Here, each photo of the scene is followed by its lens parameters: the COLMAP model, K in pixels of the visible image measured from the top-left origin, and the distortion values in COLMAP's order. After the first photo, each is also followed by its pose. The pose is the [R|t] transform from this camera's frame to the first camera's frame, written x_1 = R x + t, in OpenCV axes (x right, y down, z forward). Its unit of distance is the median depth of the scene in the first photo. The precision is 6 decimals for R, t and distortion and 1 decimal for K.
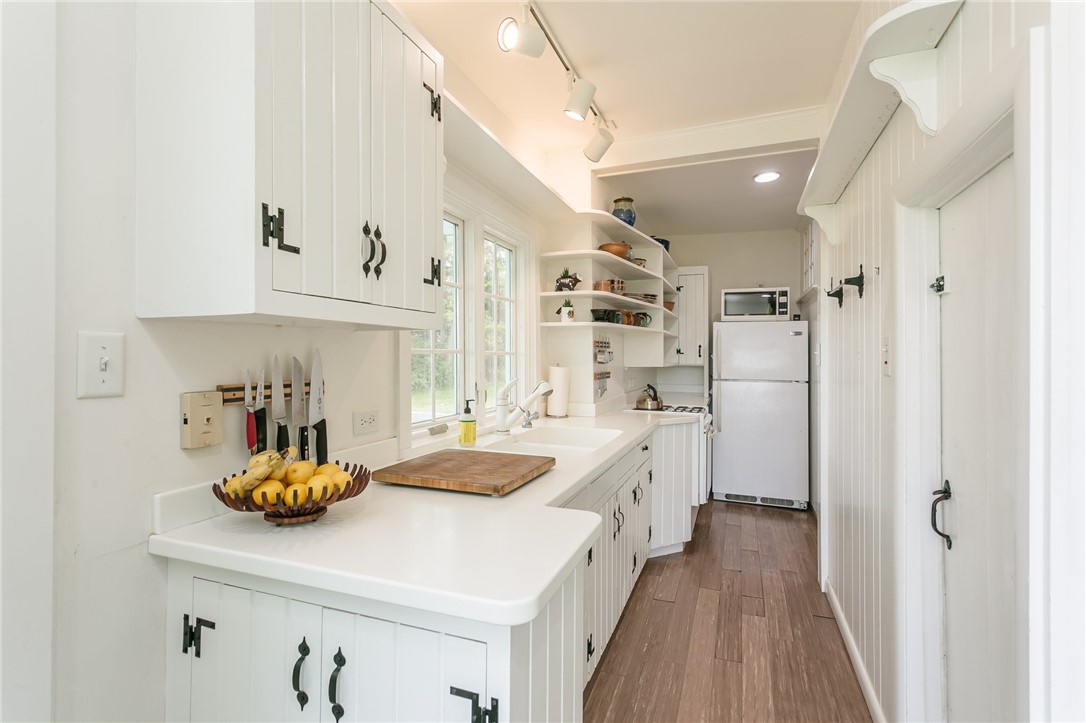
lens RADIAL K [[526.1, 0, 543.3], [0, 526.1, 353.4], [0, 0, 1]] dist [-0.000053, 0.000693]
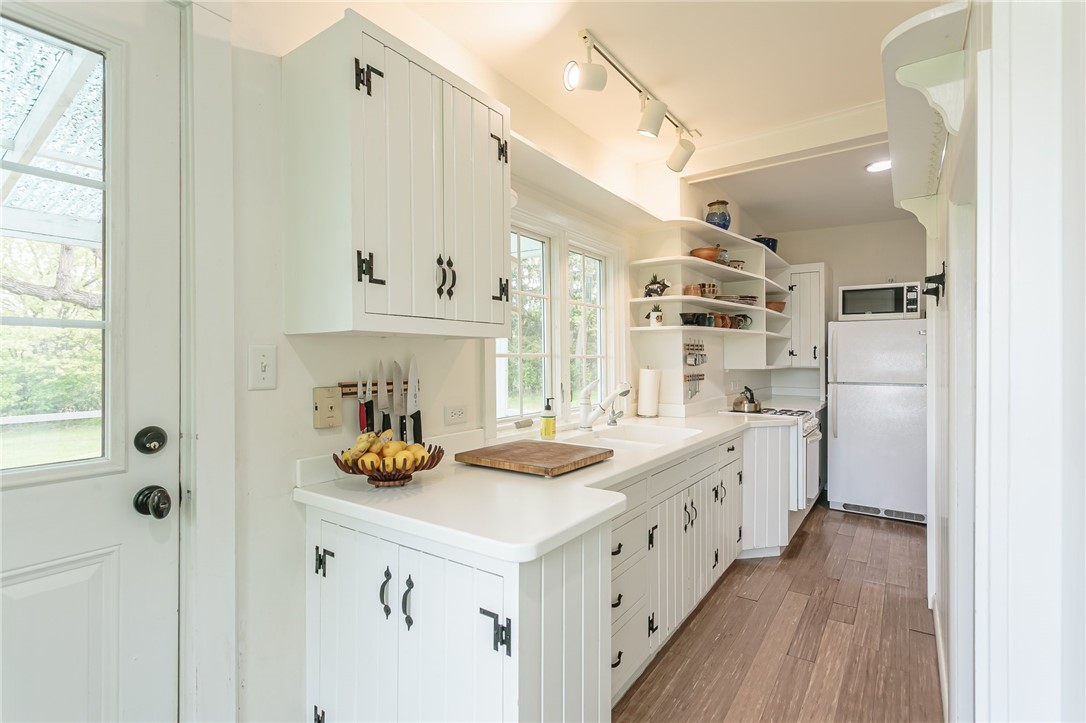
lens RADIAL K [[528.0, 0, 543.0], [0, 528.0, 361.5], [0, 0, 1]] dist [-0.001298, 0.001104]
pose [[0.968107, -0.004906, -0.250488, 0.124338], [0.007359, 0.999934, 0.008859, -0.000947], [0.250428, -0.010420, 0.968079, -0.097969]]
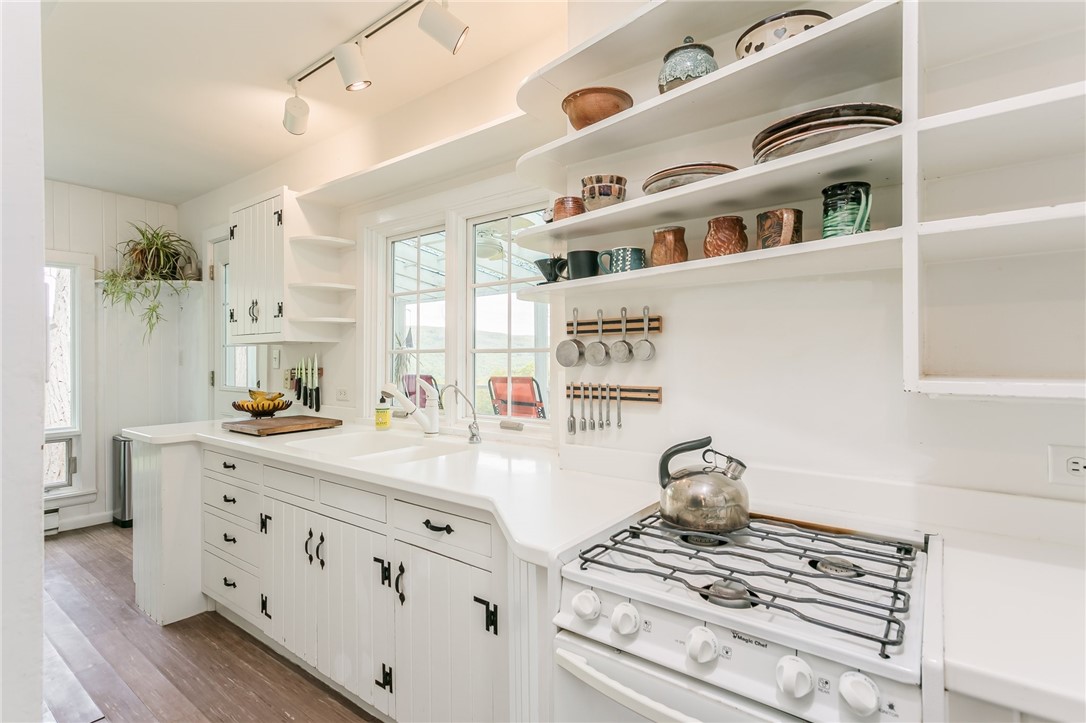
lens RADIAL K [[528.0, 0, 543.0], [0, 528.0, 361.5], [0, 0, 1]] dist [-0.001298, 0.001104]
pose [[-0.292114, -0.000238, -0.956384, 0.860846], [0.004951, 0.999986, -0.001761, 0.021648], [0.956371, -0.005250, -0.292108, 1.625799]]
